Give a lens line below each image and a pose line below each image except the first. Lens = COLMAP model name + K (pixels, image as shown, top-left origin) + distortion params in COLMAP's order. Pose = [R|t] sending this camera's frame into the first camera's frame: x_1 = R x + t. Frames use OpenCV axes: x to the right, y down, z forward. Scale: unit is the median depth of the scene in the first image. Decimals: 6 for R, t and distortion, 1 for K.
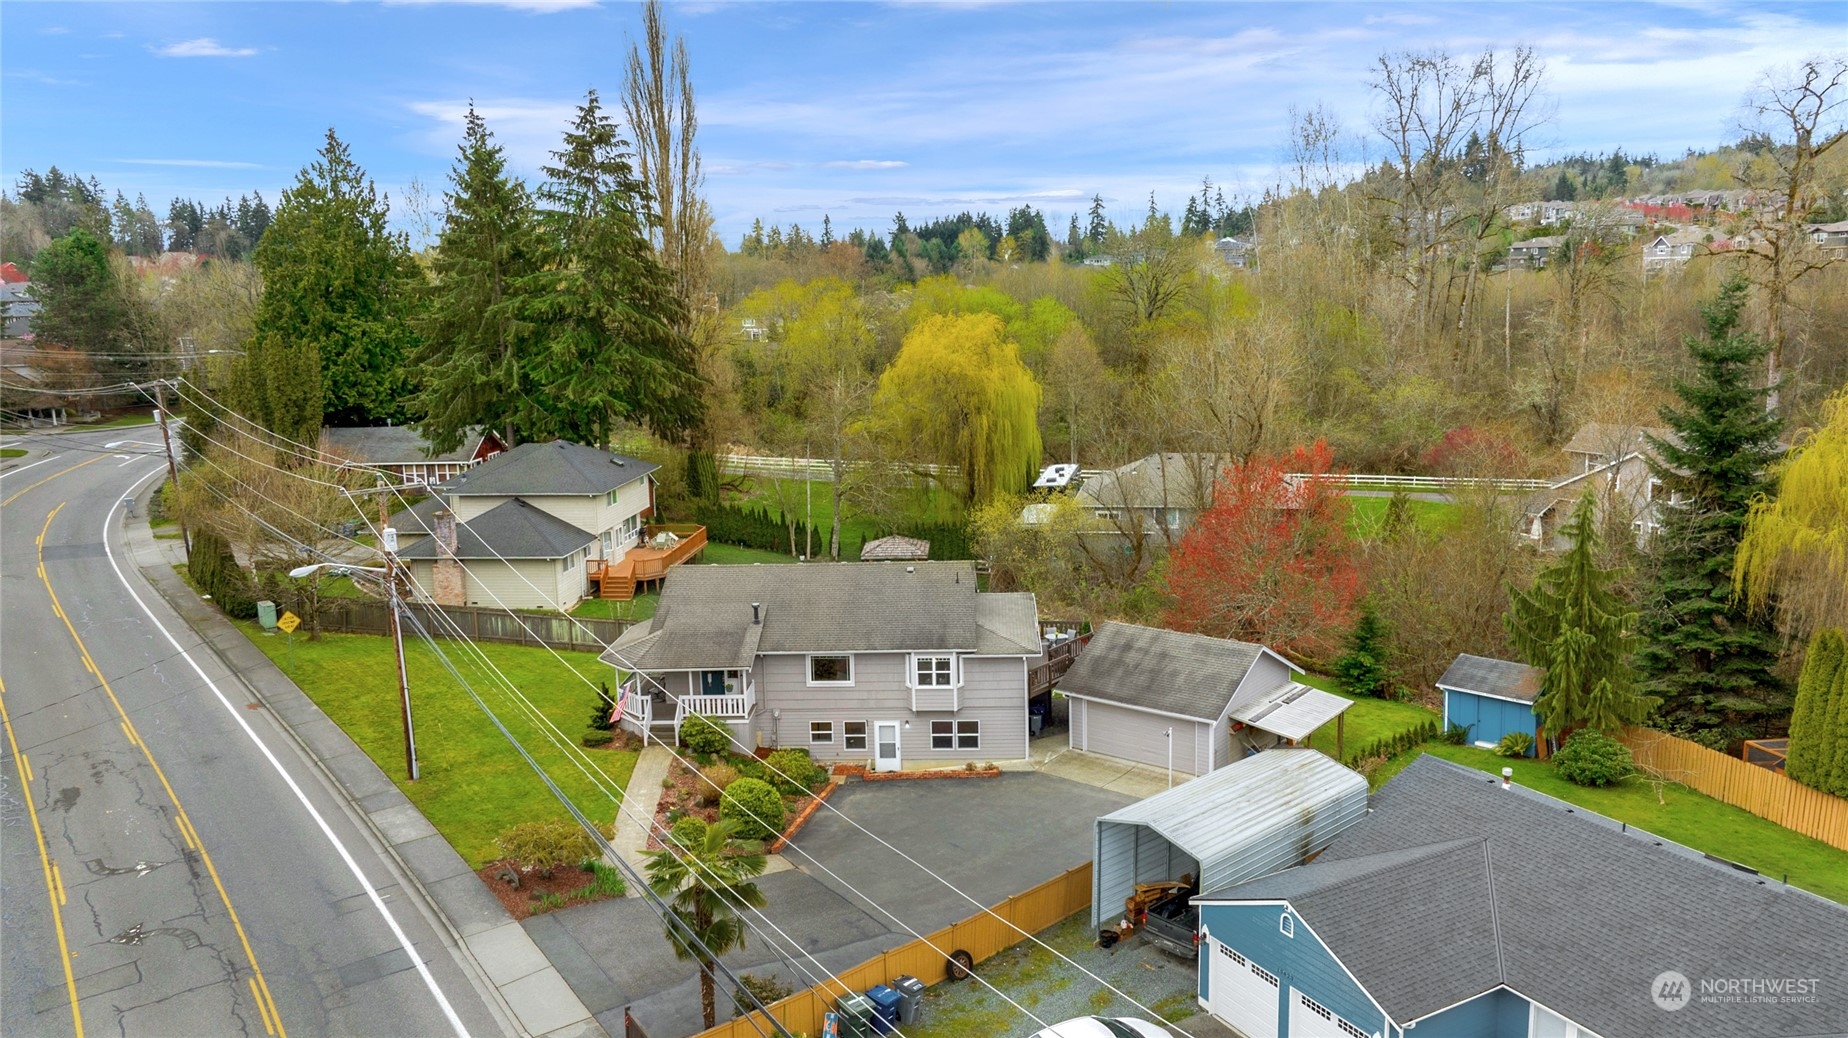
lens RADIAL K [[1306.1, 0, 926.5], [0, 1306.1, 524.6], [0, 0, 1]] dist [-0.049433, 0.036046]
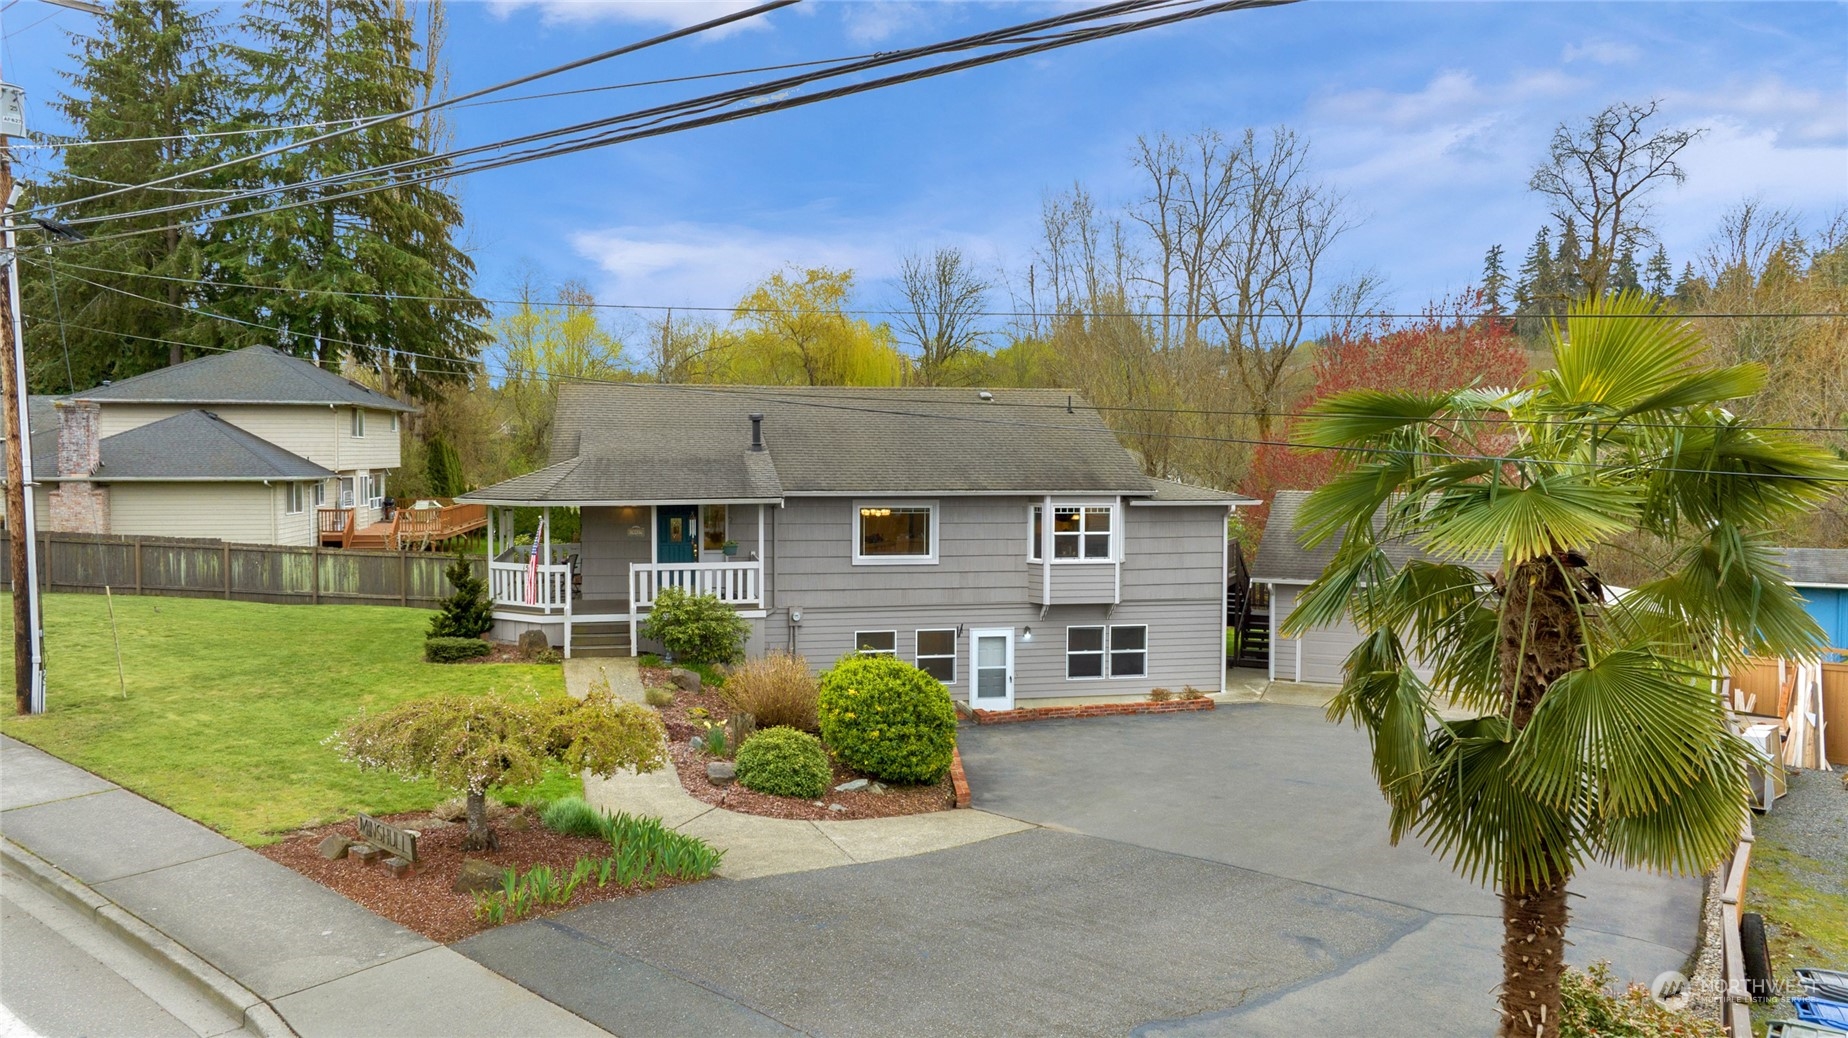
lens RADIAL K [[1306.1, 0, 926.5], [0, 1306.1, 524.6], [0, 0, 1]] dist [-0.049433, 0.036046]
pose [[0.965626, 0.014104, 0.259551, -0.204112], [0.018715, 0.992163, -0.123542, 0.175855], [-0.259259, 0.124153, 0.957795, 0.469209]]
